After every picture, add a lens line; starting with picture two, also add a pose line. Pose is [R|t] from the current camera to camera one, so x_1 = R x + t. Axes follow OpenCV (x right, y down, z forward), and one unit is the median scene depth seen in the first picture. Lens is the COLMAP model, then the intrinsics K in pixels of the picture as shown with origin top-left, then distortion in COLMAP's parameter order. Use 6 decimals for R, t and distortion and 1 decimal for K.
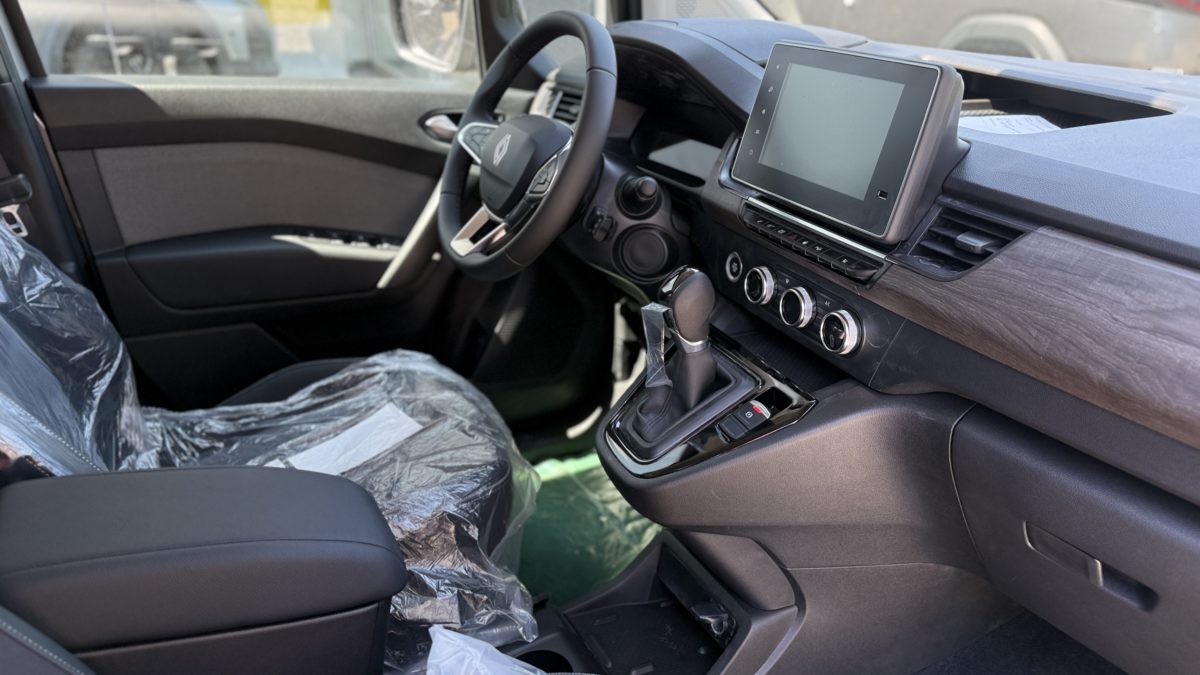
lens RADIAL K [[865.5, 0, 600.0], [0, 865.5, 337.5], [0, 0, 1]] dist [0.038277, -0.006327]
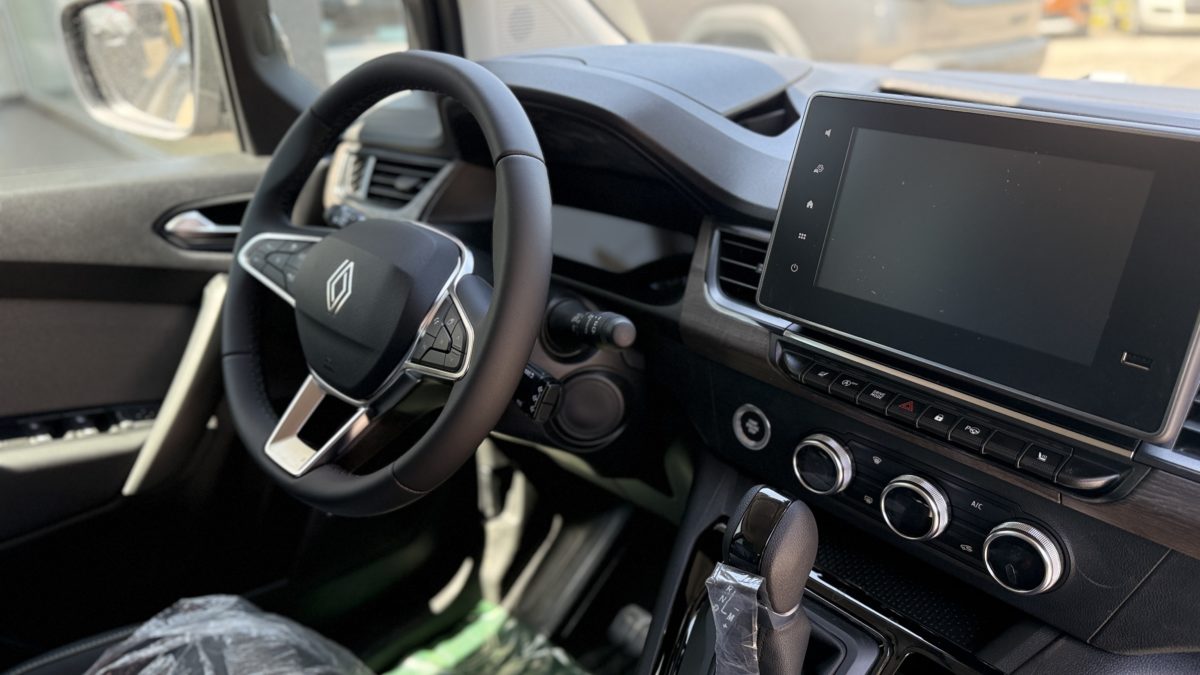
lens RADIAL K [[855.9, 0, 604.9], [0, 855.9, 313.9], [0, 0, 1]] dist [0.039339, -0.079875]
pose [[0.940037, -0.153800, 0.304428, -0.106715], [0.157951, 0.987385, 0.011103, -0.150910], [-0.302295, 0.037648, 0.952471, 0.326061]]
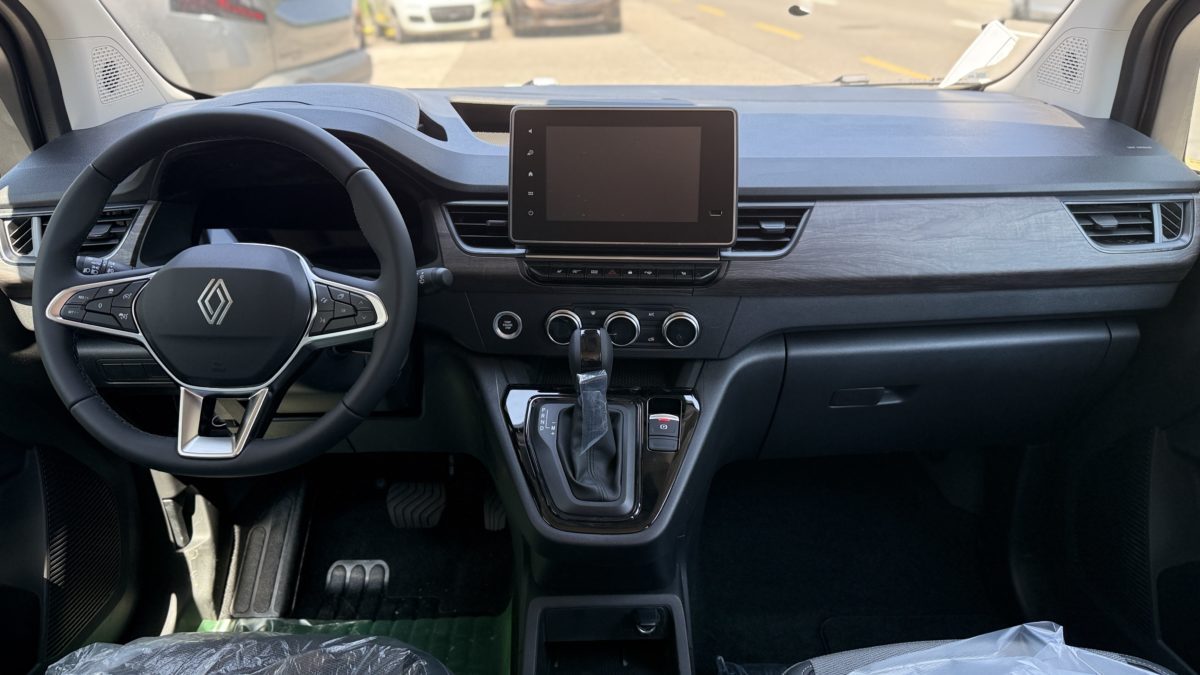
lens RADIAL K [[865.5, 0, 600.0], [0, 865.5, 337.5], [0, 0, 1]] dist [0.038277, -0.006327]
pose [[0.432541, -0.371162, 0.821673, -0.505730], [0.365981, 0.905157, 0.216215, -0.196605], [-0.823994, 0.207195, 0.527356, 0.296521]]
